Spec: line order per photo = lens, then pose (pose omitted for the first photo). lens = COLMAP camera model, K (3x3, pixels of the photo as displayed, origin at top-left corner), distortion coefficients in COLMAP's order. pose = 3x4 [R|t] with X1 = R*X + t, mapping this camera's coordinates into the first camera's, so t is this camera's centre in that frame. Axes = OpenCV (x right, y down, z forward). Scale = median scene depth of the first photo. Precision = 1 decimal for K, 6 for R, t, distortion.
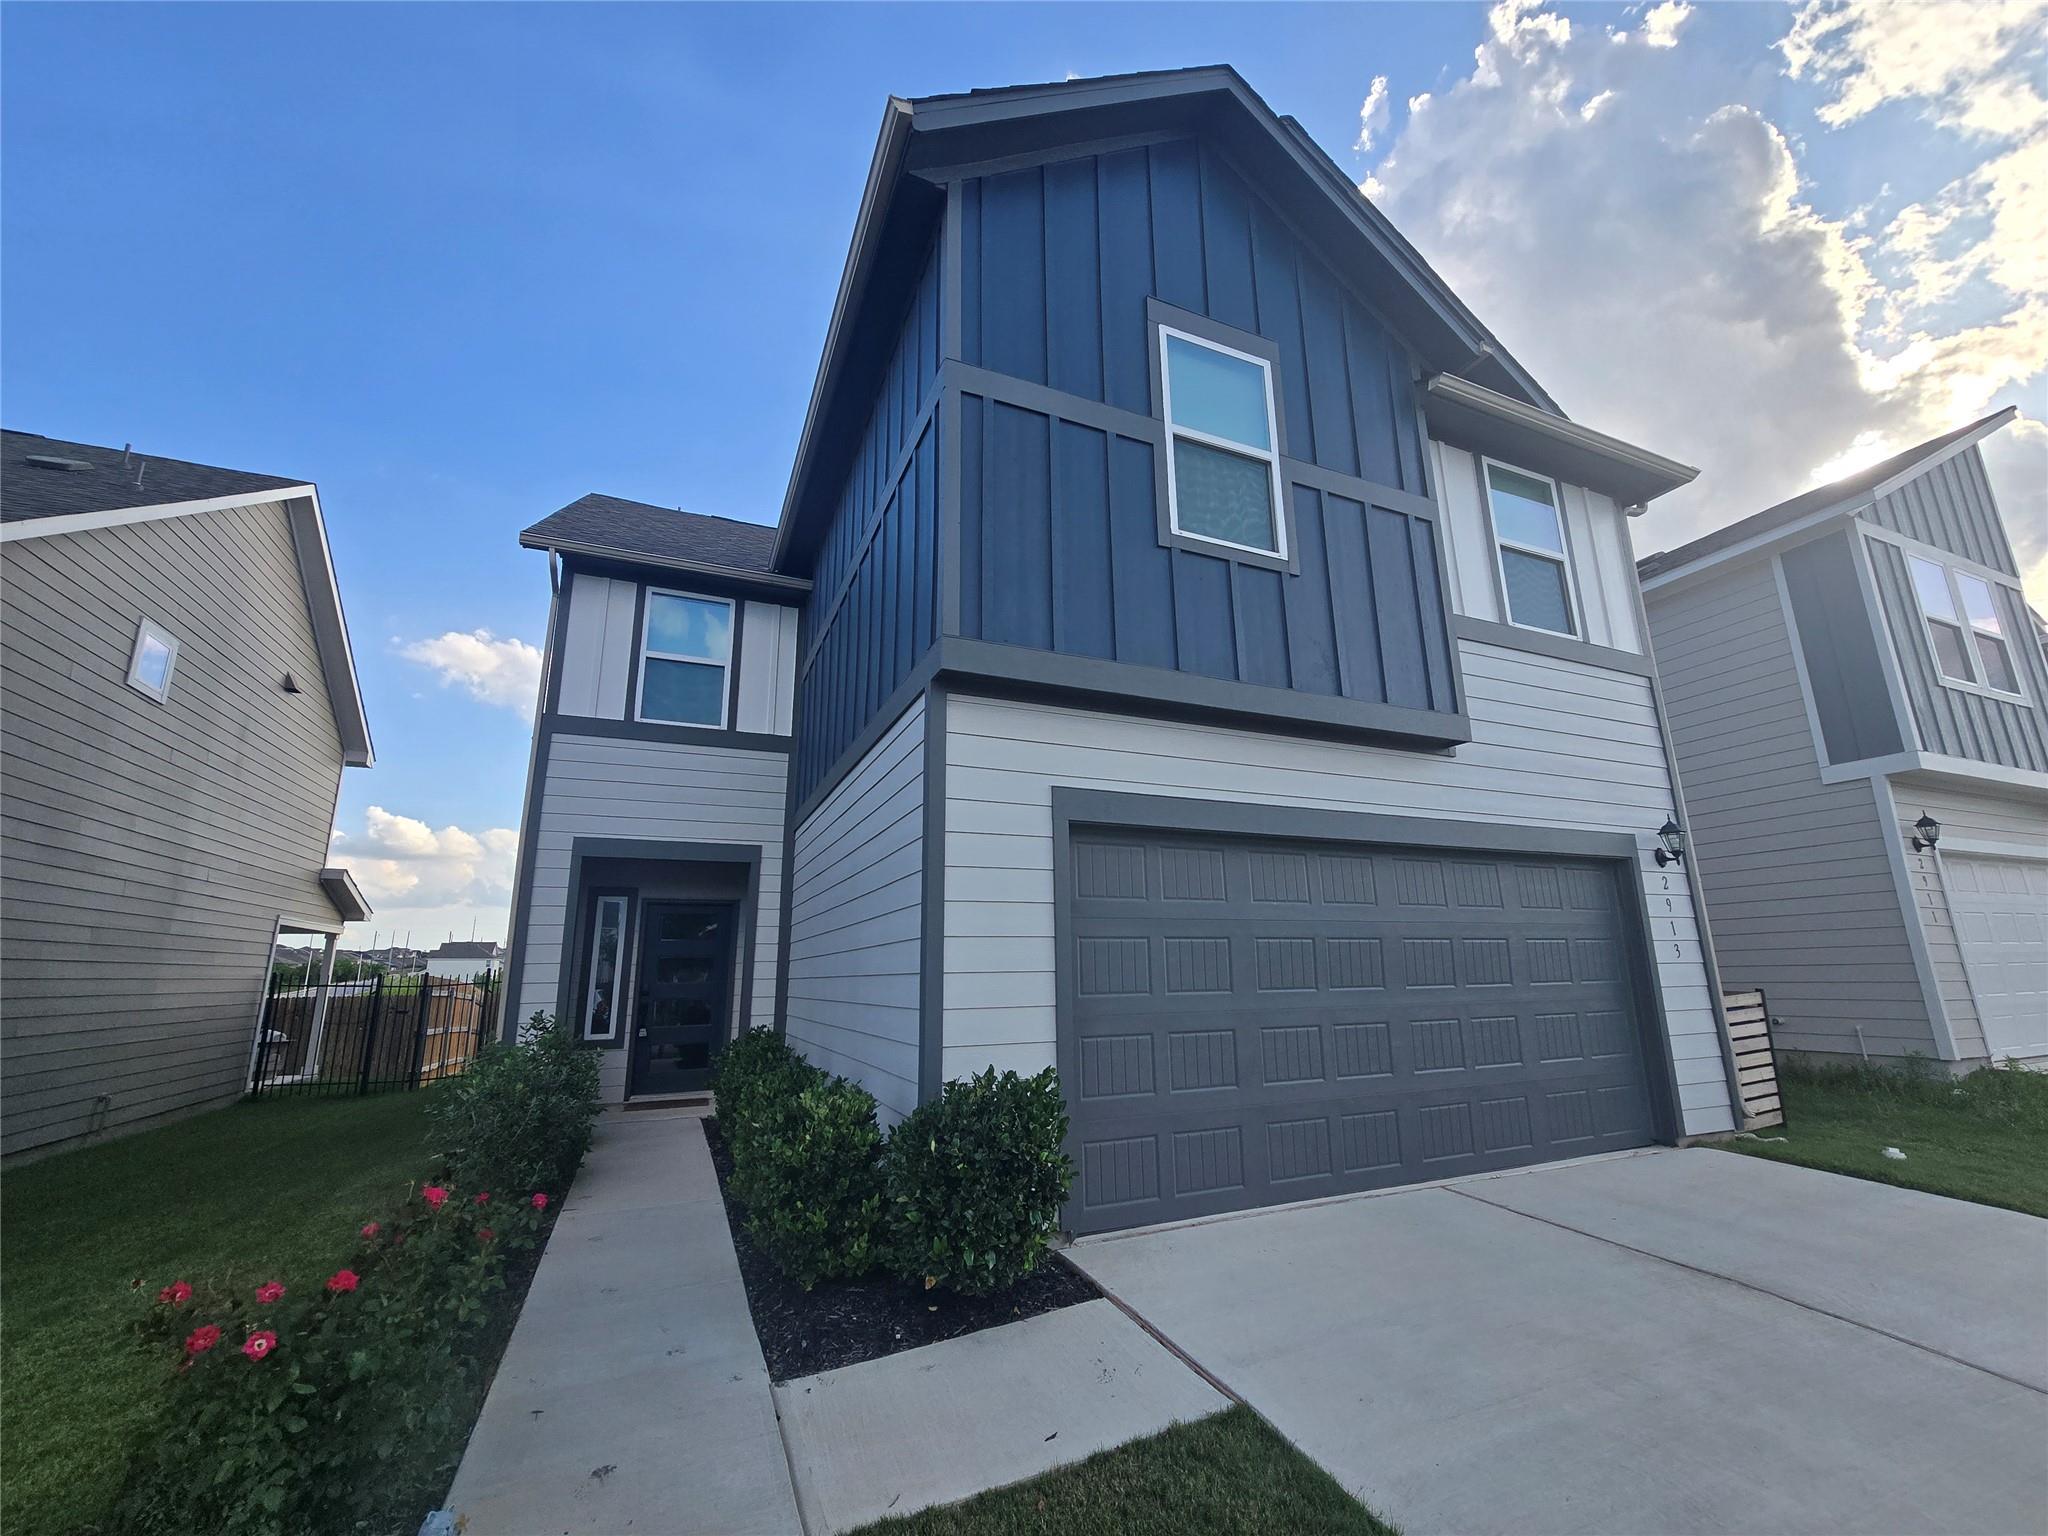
lens RADIAL K [[840.0, 0, 1034.8], [0, 840.0, 771.2], [0, 0, 1]] dist [-0.006846, 0.000146]
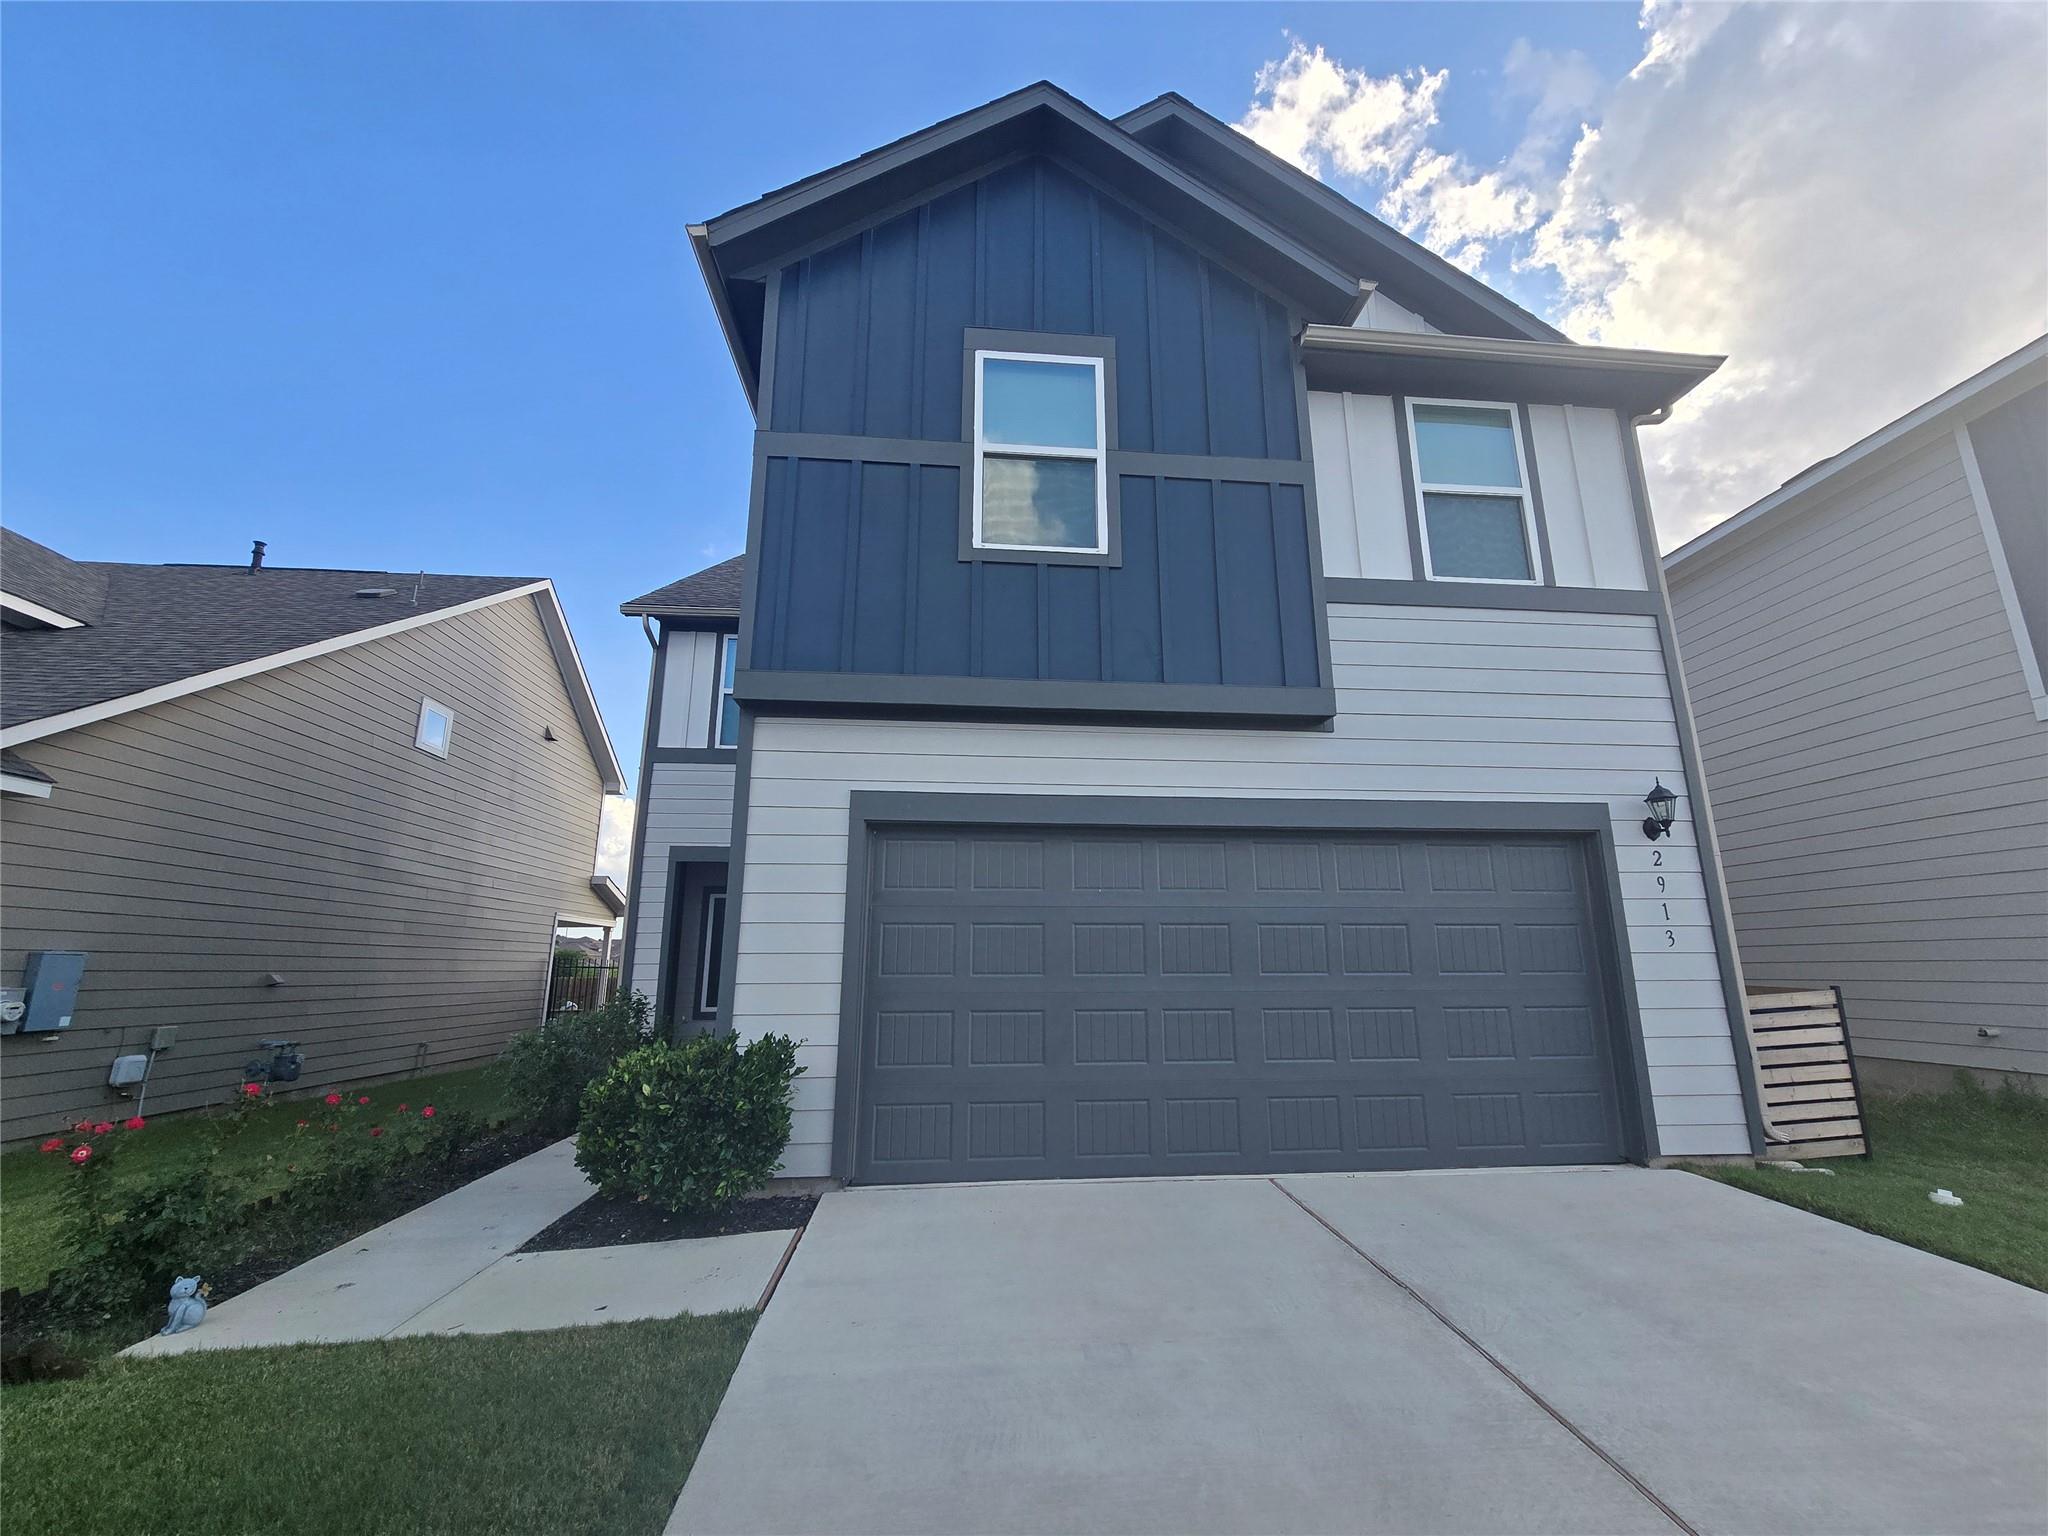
lens RADIAL K [[840.0, 0, 1039.3], [0, 840.0, 770.7], [0, 0, 1]] dist [-0.006846, 0.000146]
pose [[0.948063, -0.061394, -0.312102, 0.430444], [0.063769, 0.997961, -0.002602, 0.007071], [0.311625, -0.017436, 0.950045, 0.001545]]
